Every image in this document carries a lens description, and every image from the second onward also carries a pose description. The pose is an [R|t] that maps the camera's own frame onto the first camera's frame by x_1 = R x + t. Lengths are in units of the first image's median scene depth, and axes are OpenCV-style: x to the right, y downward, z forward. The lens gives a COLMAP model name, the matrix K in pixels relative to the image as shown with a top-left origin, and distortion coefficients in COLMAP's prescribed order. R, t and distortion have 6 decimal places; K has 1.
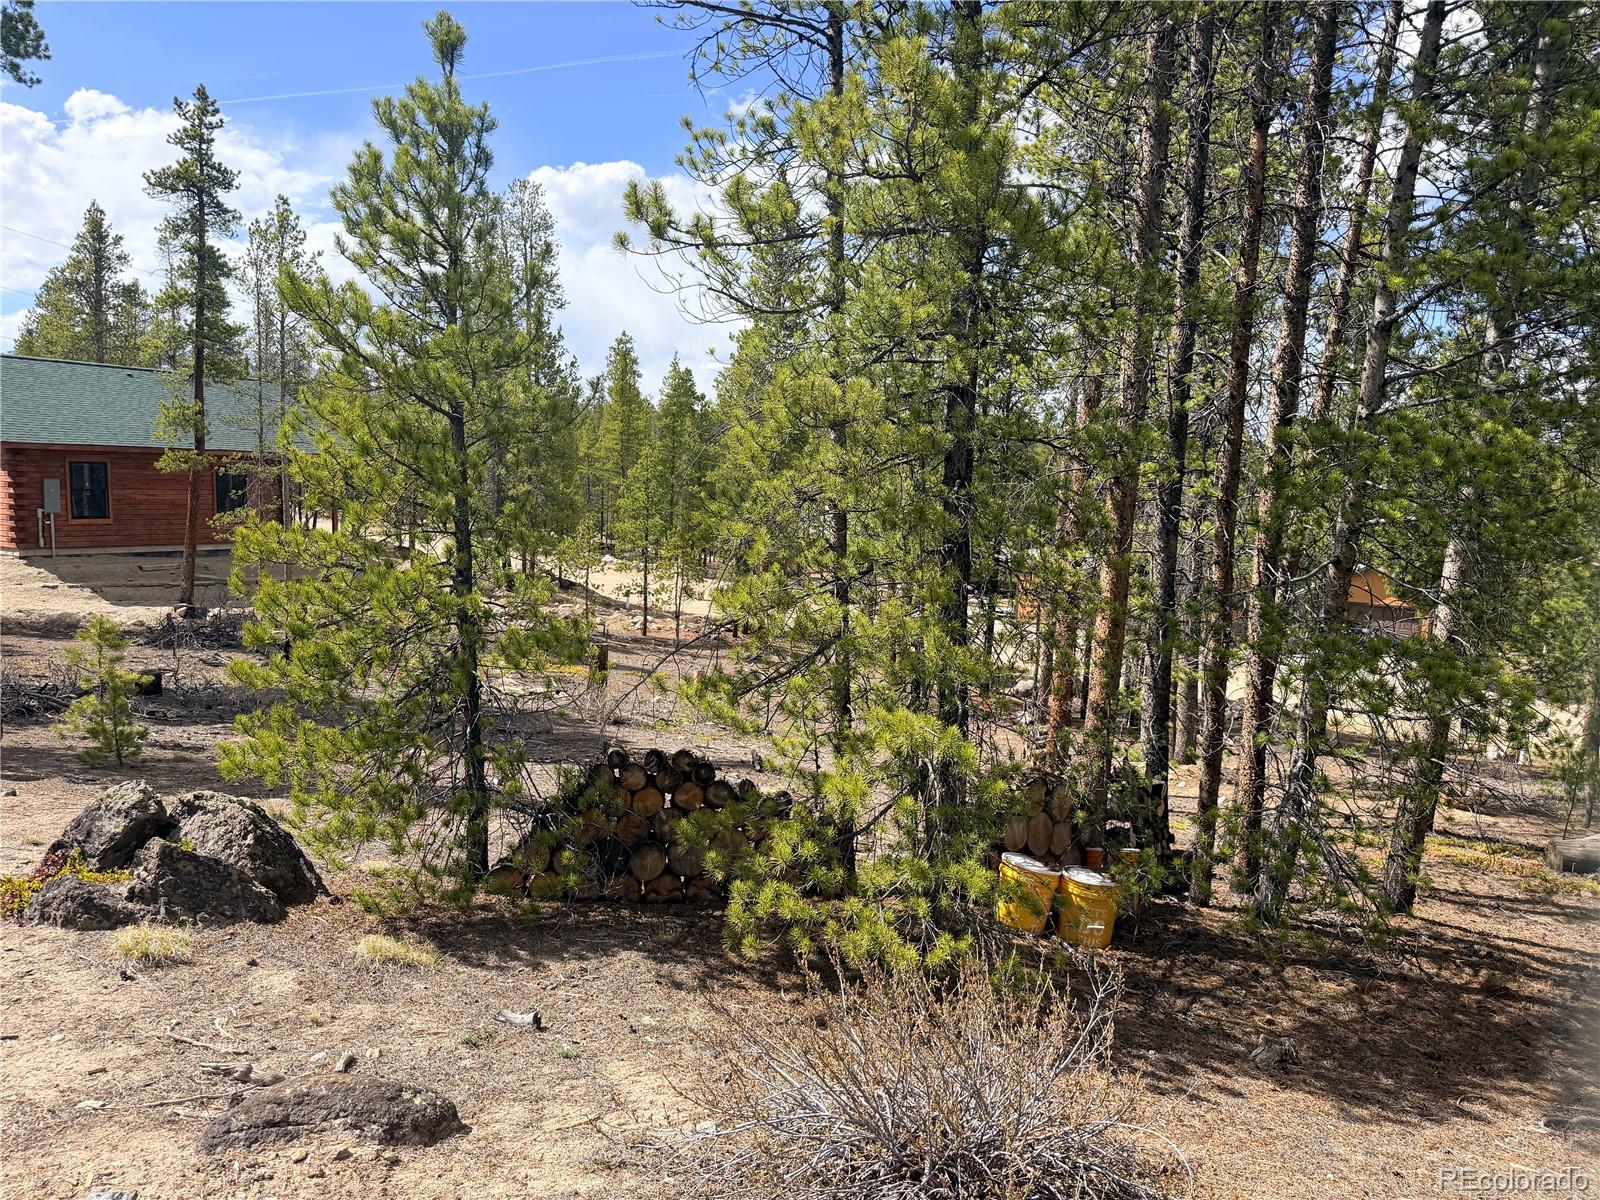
lens RADIAL K [[1122.0, 0, 814.7], [0, 1122.0, 596.7], [0, 0, 1]] dist [0.049121, -0.060837]
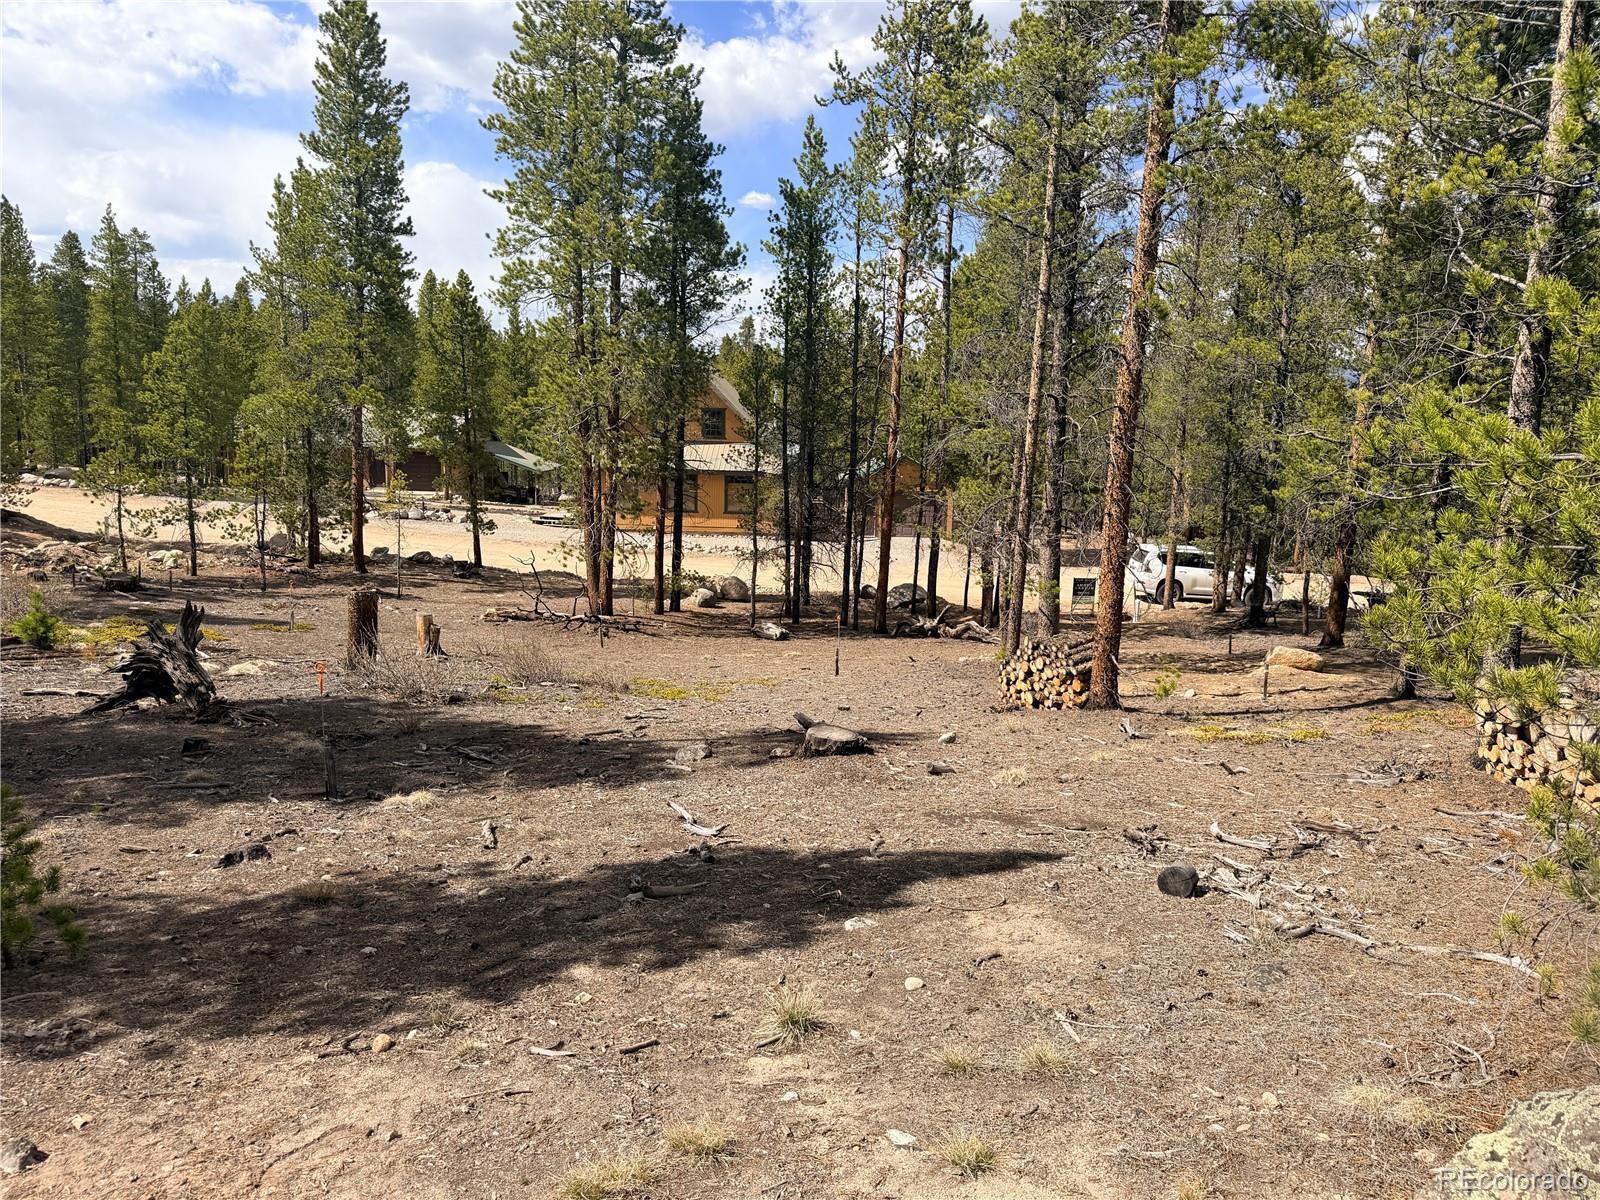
lens RADIAL K [[1122.0, 0, 814.3], [0, 1122.0, 587.2], [0, 0, 1]] dist [0.049121, -0.060837]
pose [[0.876915, -0.088544, 0.472420, -0.566176], [0.051969, 0.994590, 0.089946, -0.020953], [-0.477828, -0.054323, 0.876772, 0.507886]]
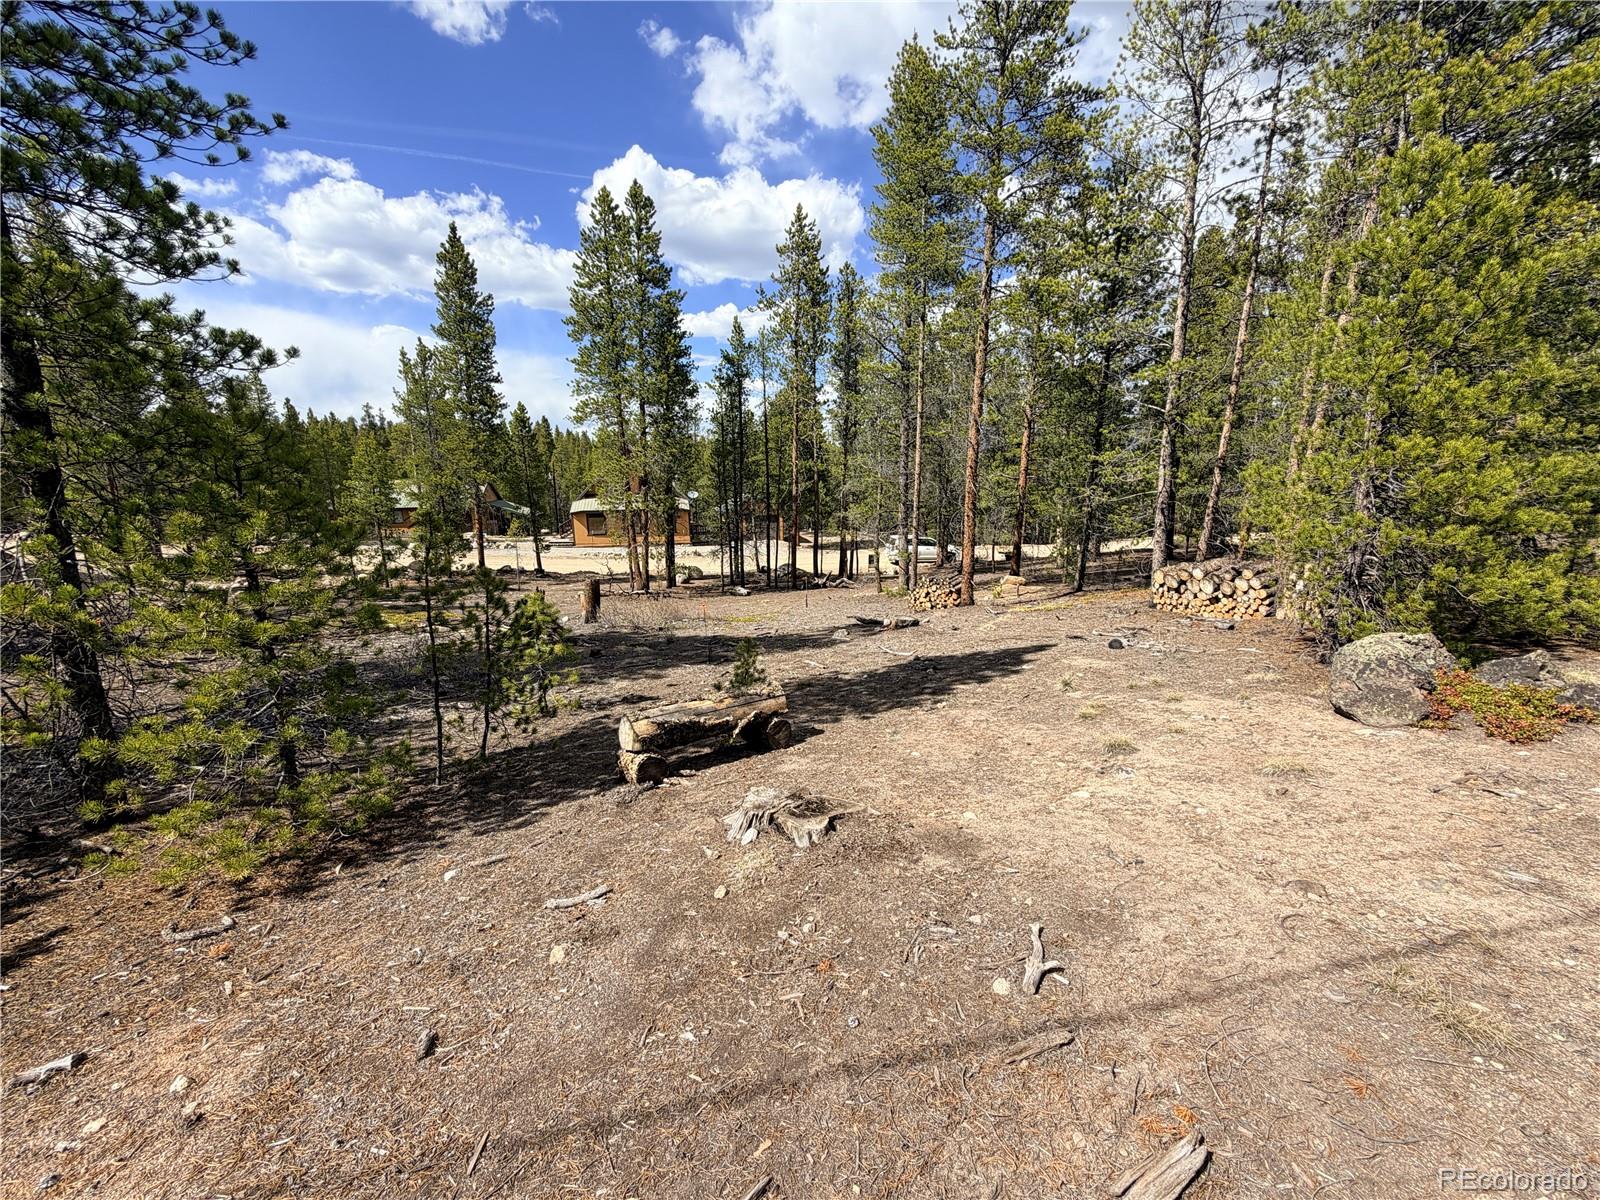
lens RADIAL K [[638.6, 0, 795.4], [0, 638.6, 600.5], [0, 0, 1]] dist [-0.000745, 0.000112]
pose [[0.755221, -0.177233, 0.631055, -1.012333], [0.105299, 0.983051, 0.150074, -0.047478], [-0.646958, -0.046890, 0.761083, 0.533205]]
